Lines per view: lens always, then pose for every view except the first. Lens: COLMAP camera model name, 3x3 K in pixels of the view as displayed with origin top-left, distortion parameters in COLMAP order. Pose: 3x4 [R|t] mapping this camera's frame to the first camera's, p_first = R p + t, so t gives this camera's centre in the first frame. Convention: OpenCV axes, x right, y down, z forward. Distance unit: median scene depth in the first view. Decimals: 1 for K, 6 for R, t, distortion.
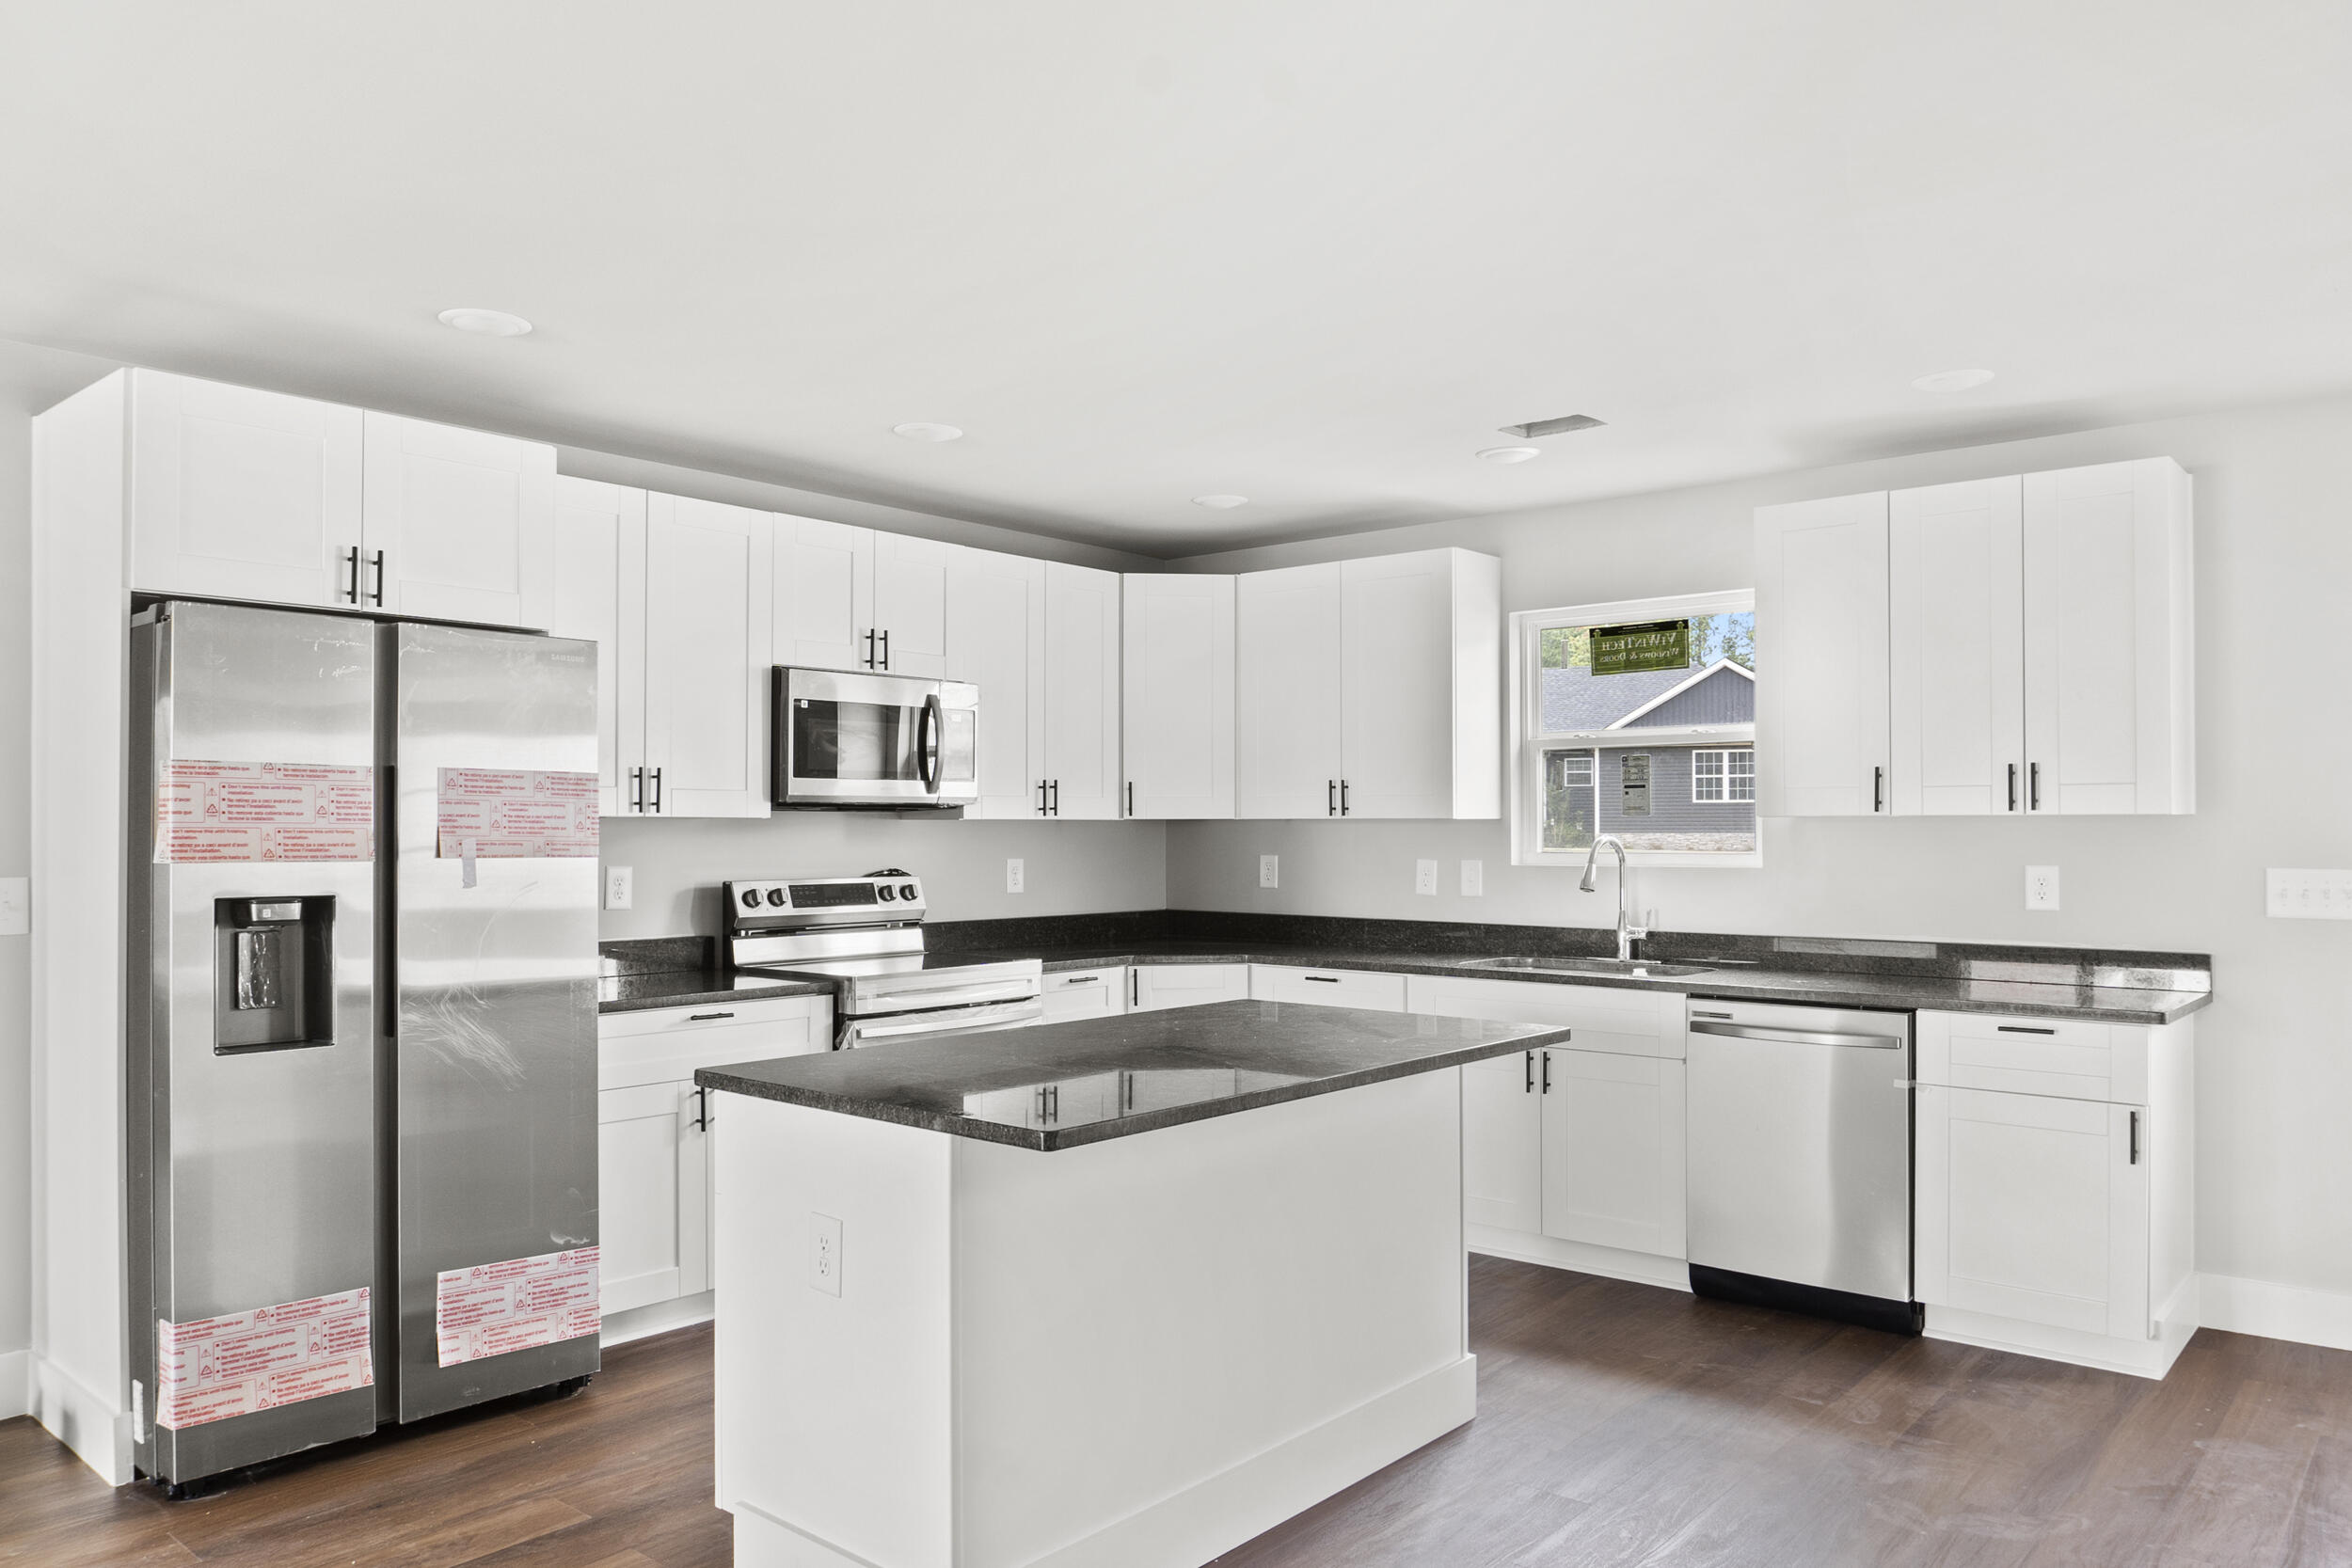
lens RADIAL K [[1618.4, 0, 1173.1], [0, 1618.4, 799.3], [0, 0, 1]] dist [-0.007636, -0.002017]
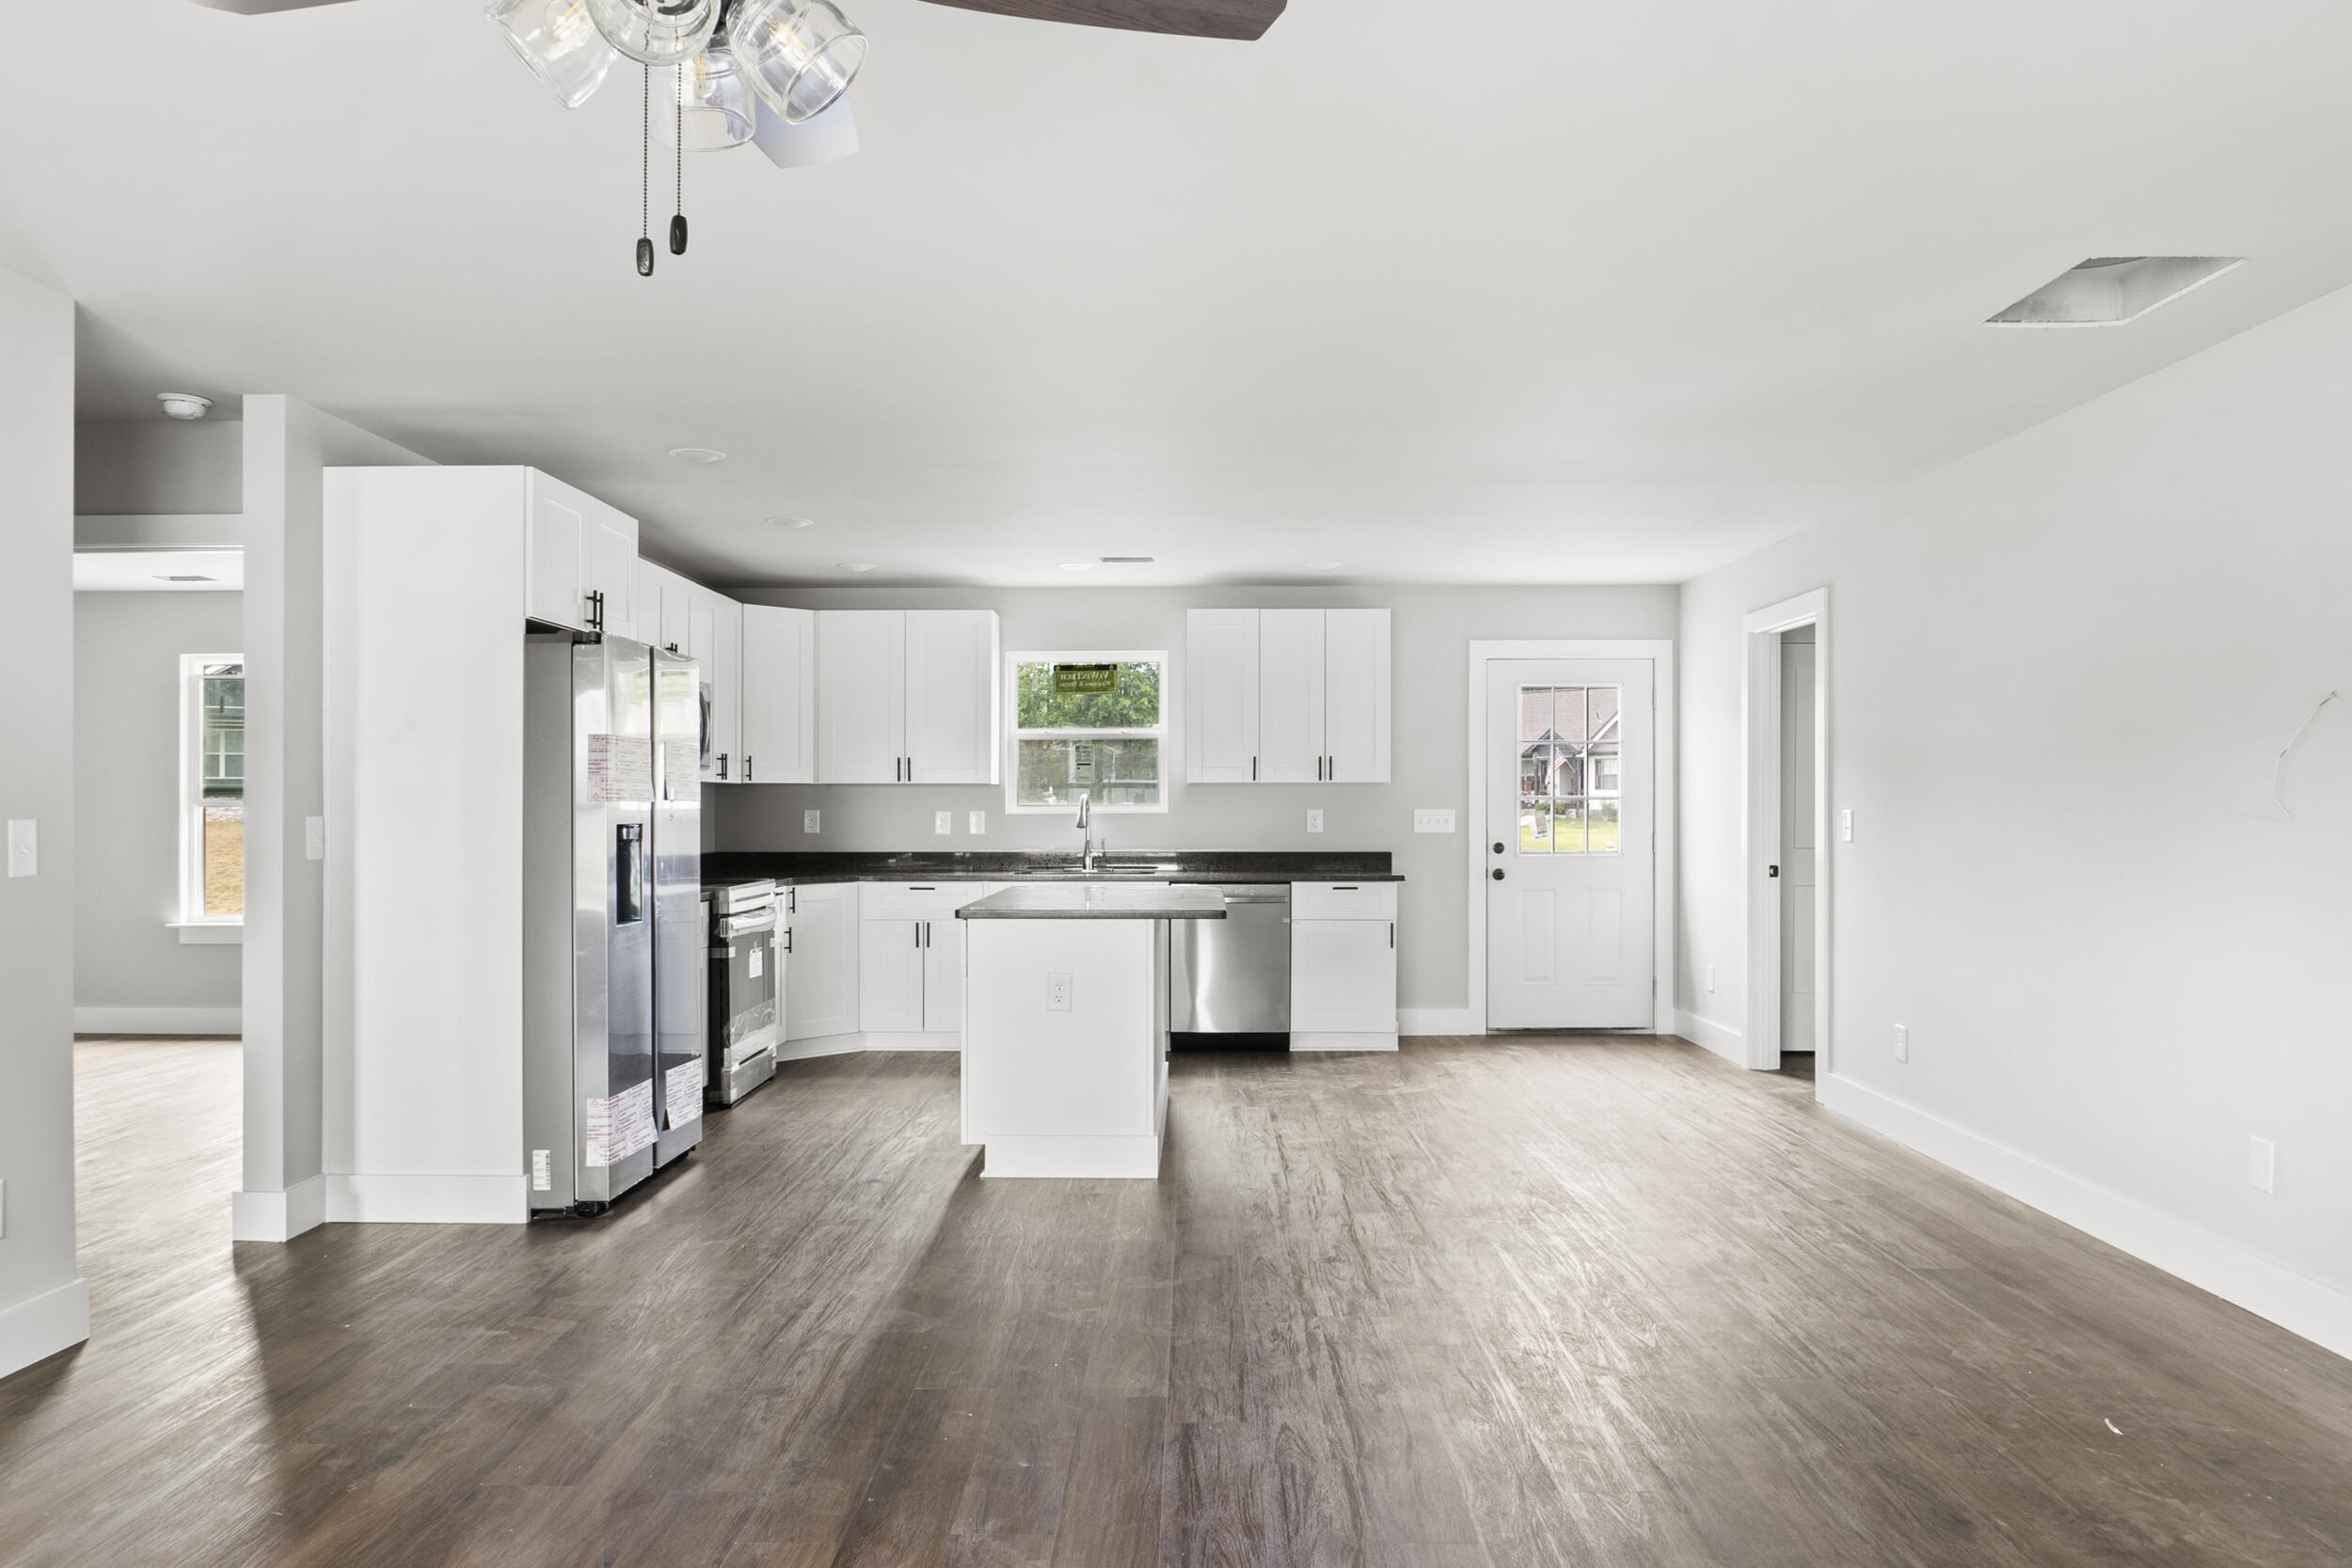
lens RADIAL K [[1618.4, 0, 1173.1], [0, 1618.4, 799.3], [0, 0, 1]] dist [-0.007636, -0.002017]
pose [[0.772583, 0.001724, 0.634912, -0.699105], [-0.010249, 0.999900, 0.009756, 0.010330], [-0.634831, -0.014045, 0.772523, -0.324750]]
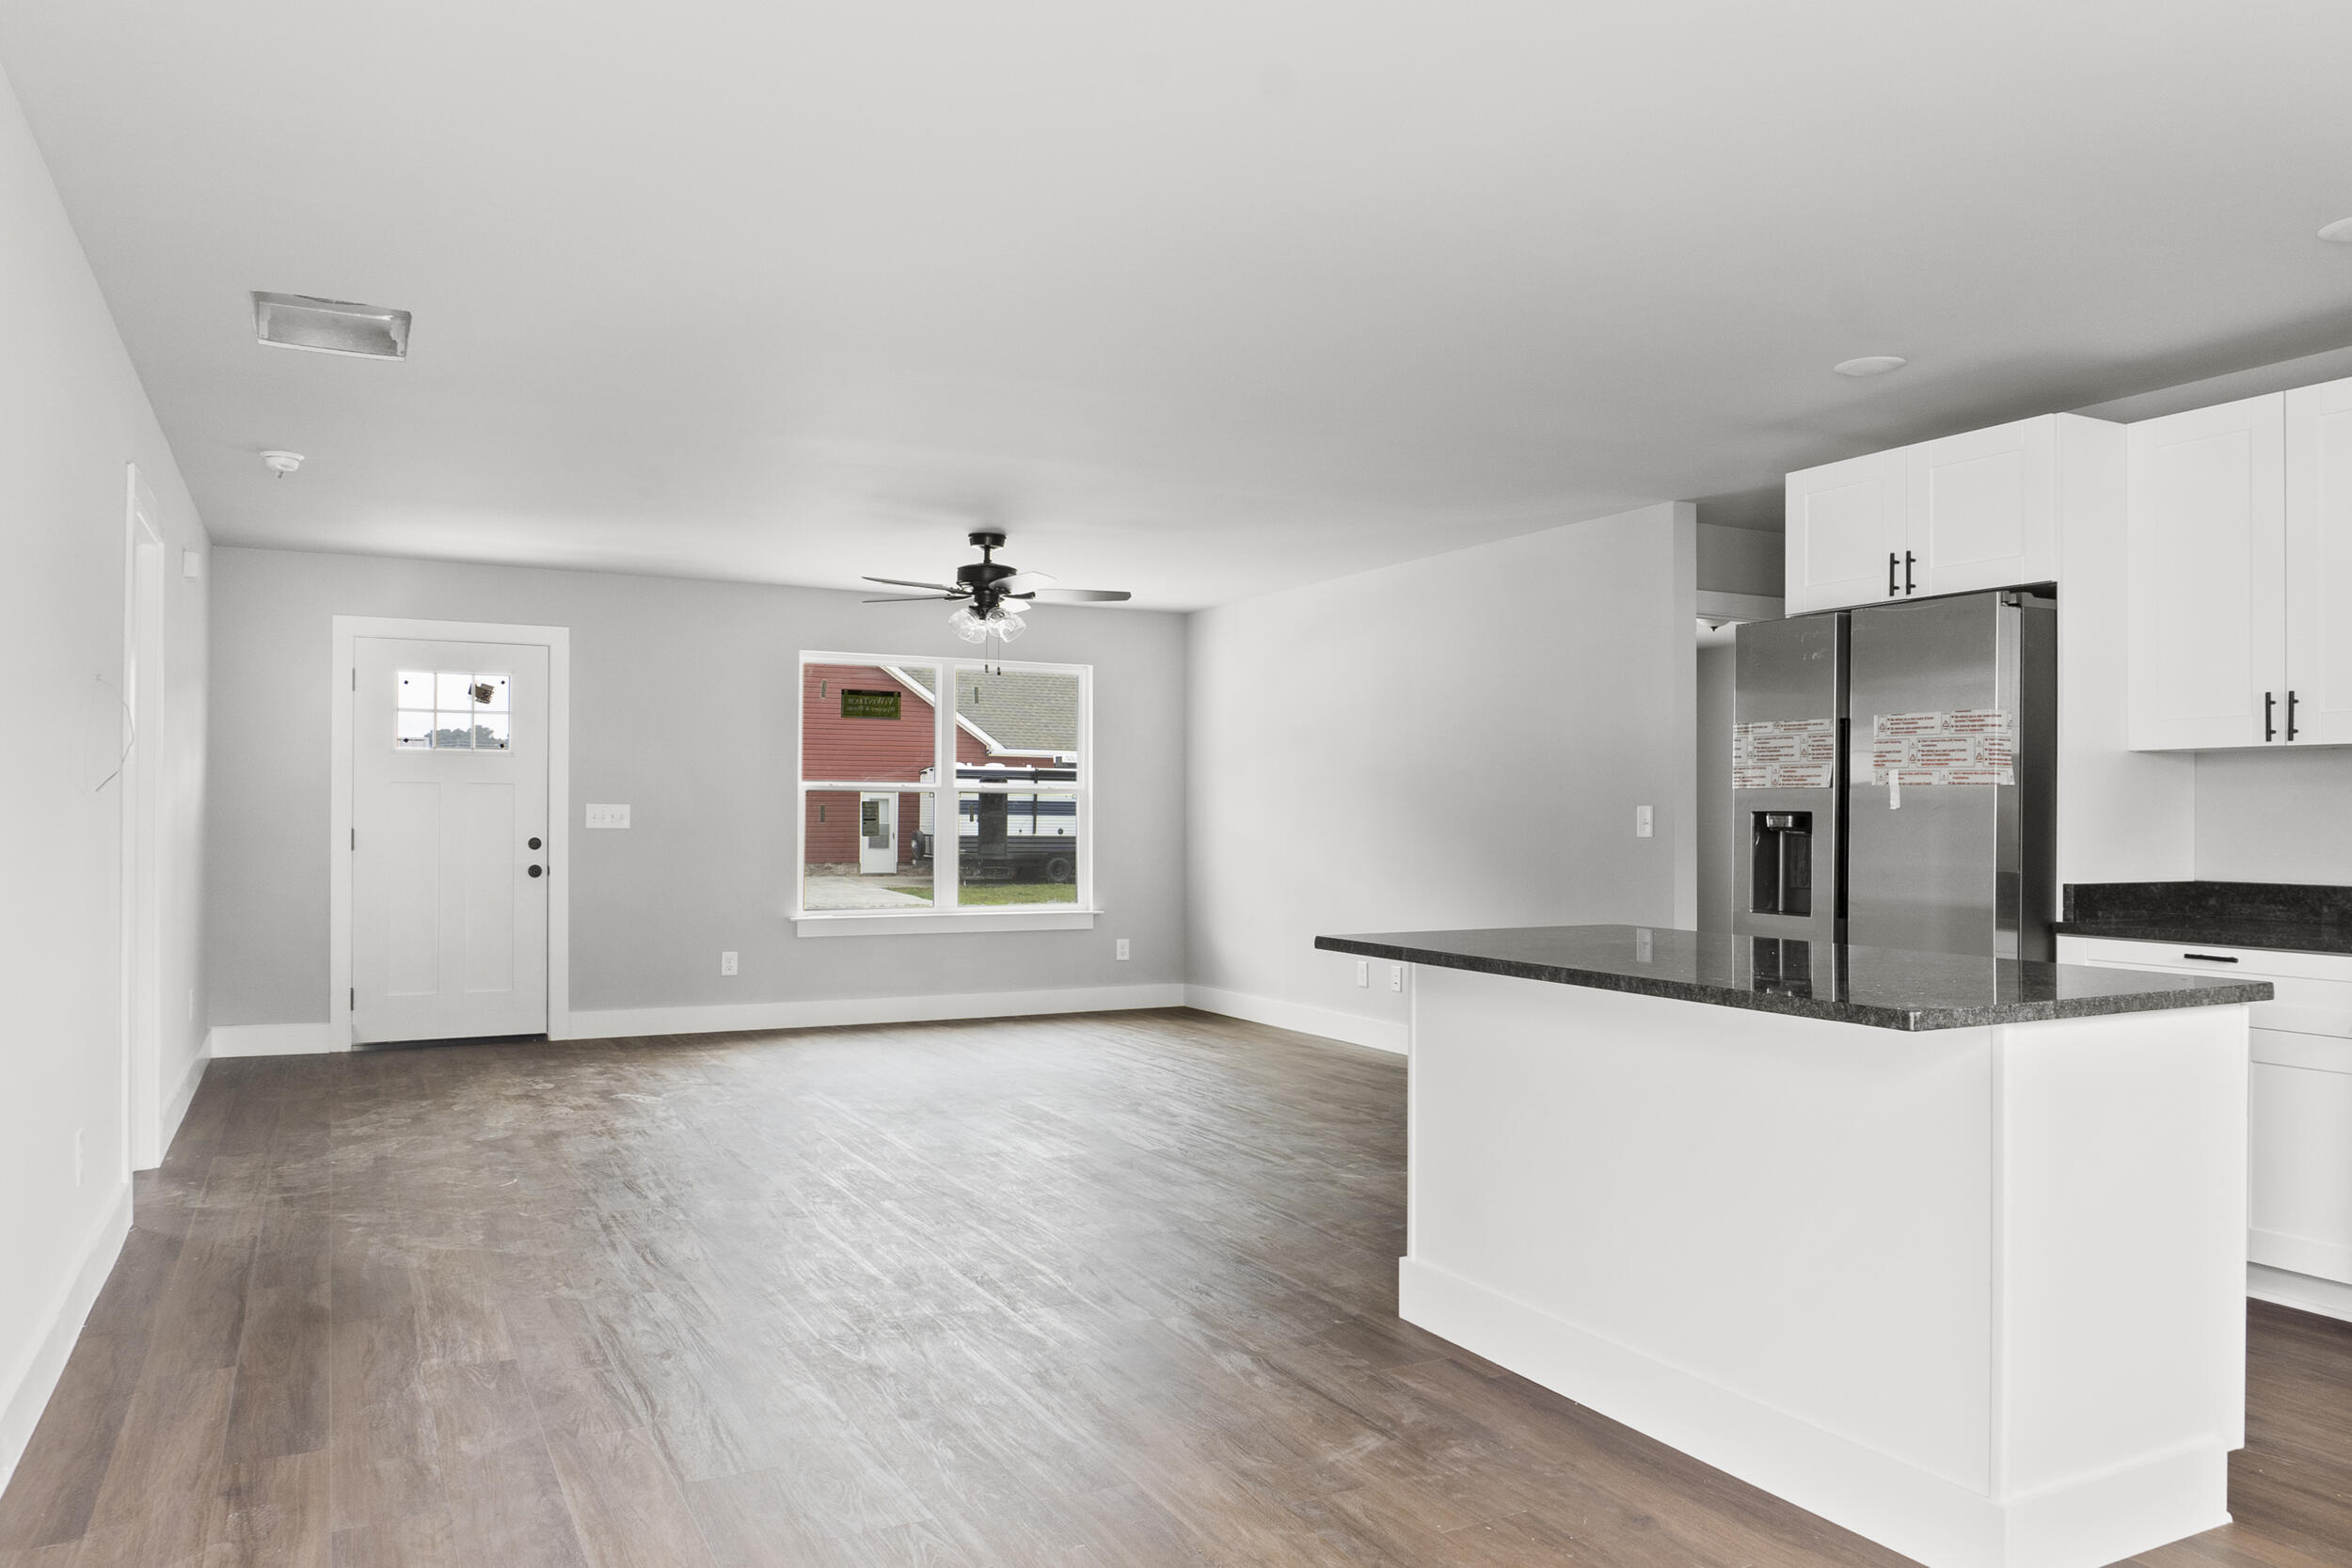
lens RADIAL K [[1618.4, 0, 1173.1], [0, 1618.4, 799.3], [0, 0, 1]] dist [-0.007636, -0.002017]
pose [[-0.380926, -0.009059, -0.924561, 0.634241], [0.003722, 0.999929, -0.011331, 0.036366], [0.924598, -0.007758, -0.380865, 0.643049]]
